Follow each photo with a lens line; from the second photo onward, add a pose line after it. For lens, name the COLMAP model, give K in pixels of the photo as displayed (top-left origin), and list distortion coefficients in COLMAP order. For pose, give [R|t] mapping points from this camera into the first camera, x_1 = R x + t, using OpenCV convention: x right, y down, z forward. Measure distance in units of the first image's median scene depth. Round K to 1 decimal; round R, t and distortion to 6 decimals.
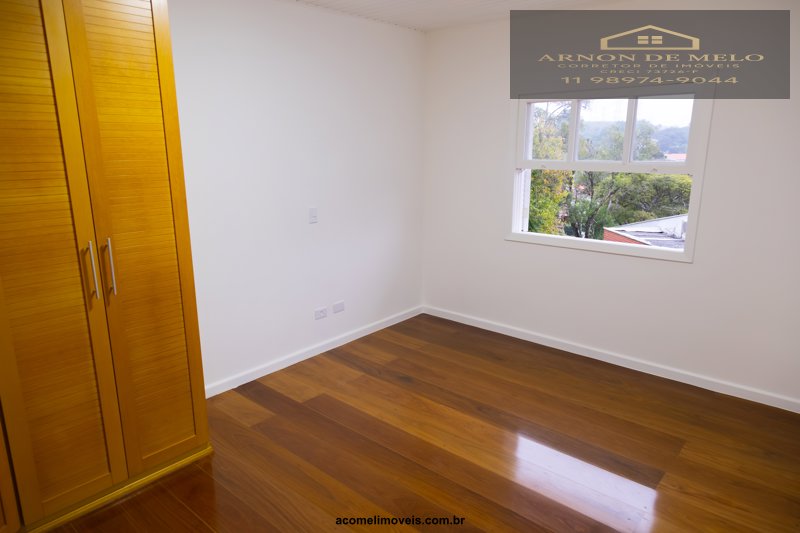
lens RADIAL K [[549.5, 0, 400.0], [0, 549.5, 266.5], [0, 0, 1]] dist [0.019252, 0.000591]
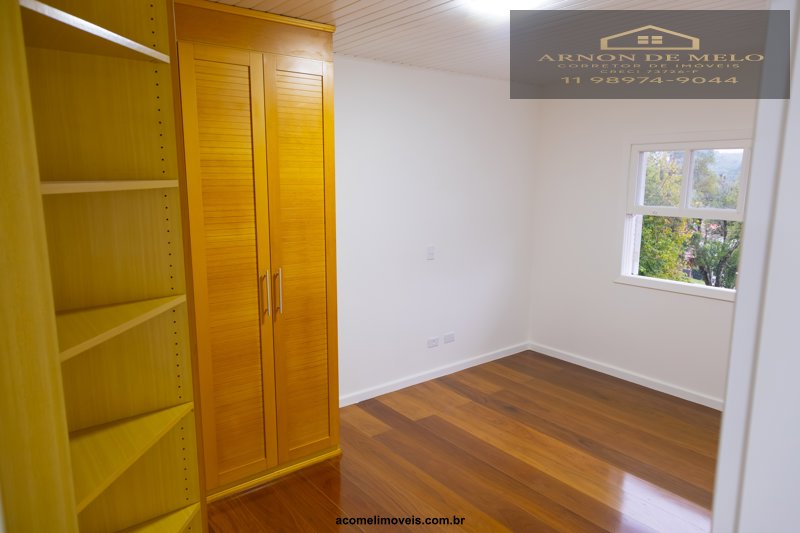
lens RADIAL K [[549.5, 0, 400.0], [0, 549.5, 266.5], [0, 0, 1]] dist [0.019252, 0.000591]
pose [[0.981232, 0.037049, -0.189238, -0.010438], [-0.049069, 0.997037, -0.059232, 0.004035], [0.186483, 0.067406, 0.980143, -0.130713]]
